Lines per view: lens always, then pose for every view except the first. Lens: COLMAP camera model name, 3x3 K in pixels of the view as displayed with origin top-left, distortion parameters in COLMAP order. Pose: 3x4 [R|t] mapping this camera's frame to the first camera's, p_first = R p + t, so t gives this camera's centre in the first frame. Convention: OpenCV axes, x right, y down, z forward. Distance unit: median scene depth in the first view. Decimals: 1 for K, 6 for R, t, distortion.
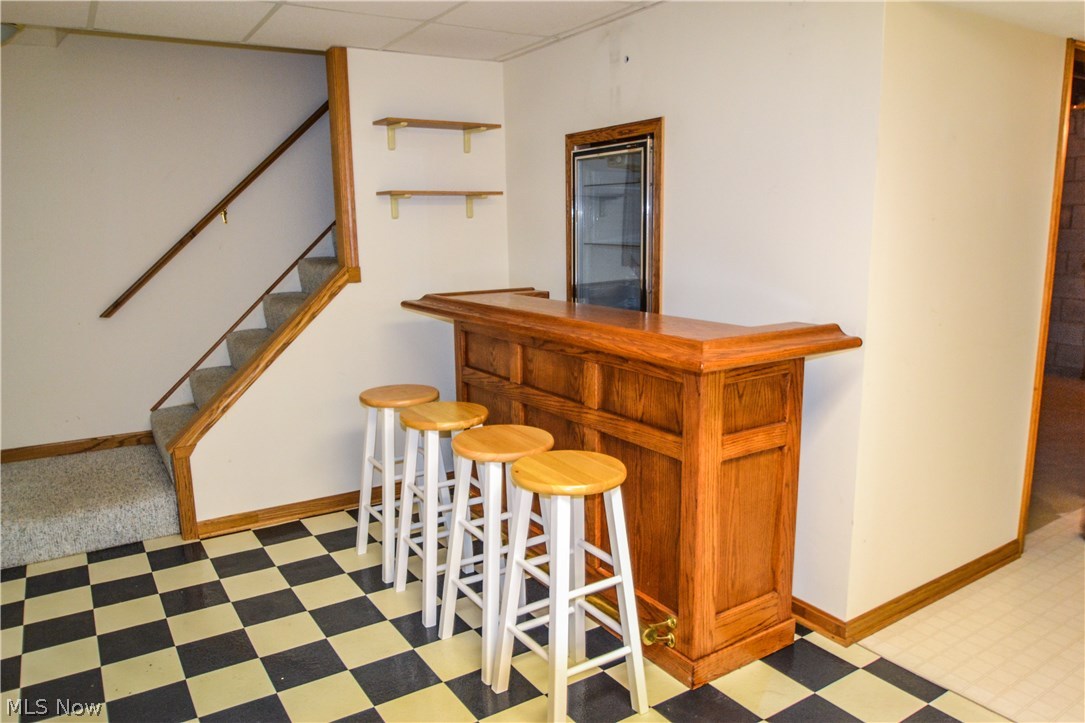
lens RADIAL K [[745.3, 0, 542.5], [0, 745.3, 361.5], [0, 0, 1]] dist [-0.037228, -0.000488]
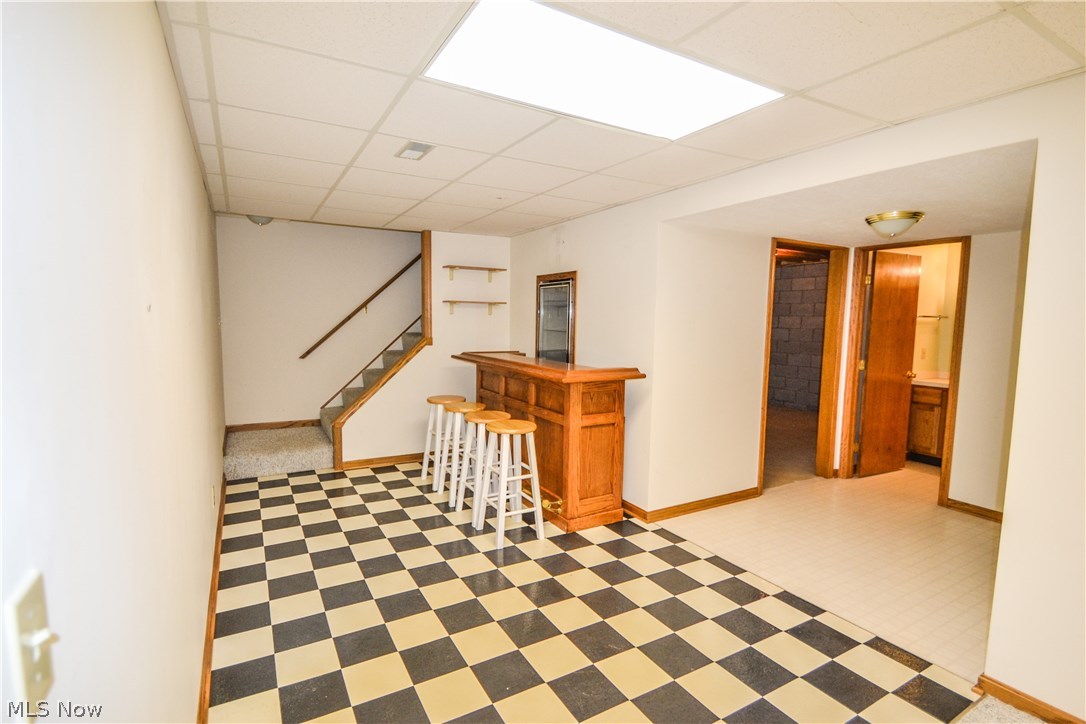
lens RADIAL K [[511.9, 0, 538.2], [0, 511.9, 365.8], [0, 0, 1]] dist [0.000580, 0.000072]
pose [[0.997782, 0.036387, -0.055732, 0.136347], [-0.041193, 0.995298, -0.087662, 0.066273], [0.052281, 0.089764, 0.994590, -0.402034]]
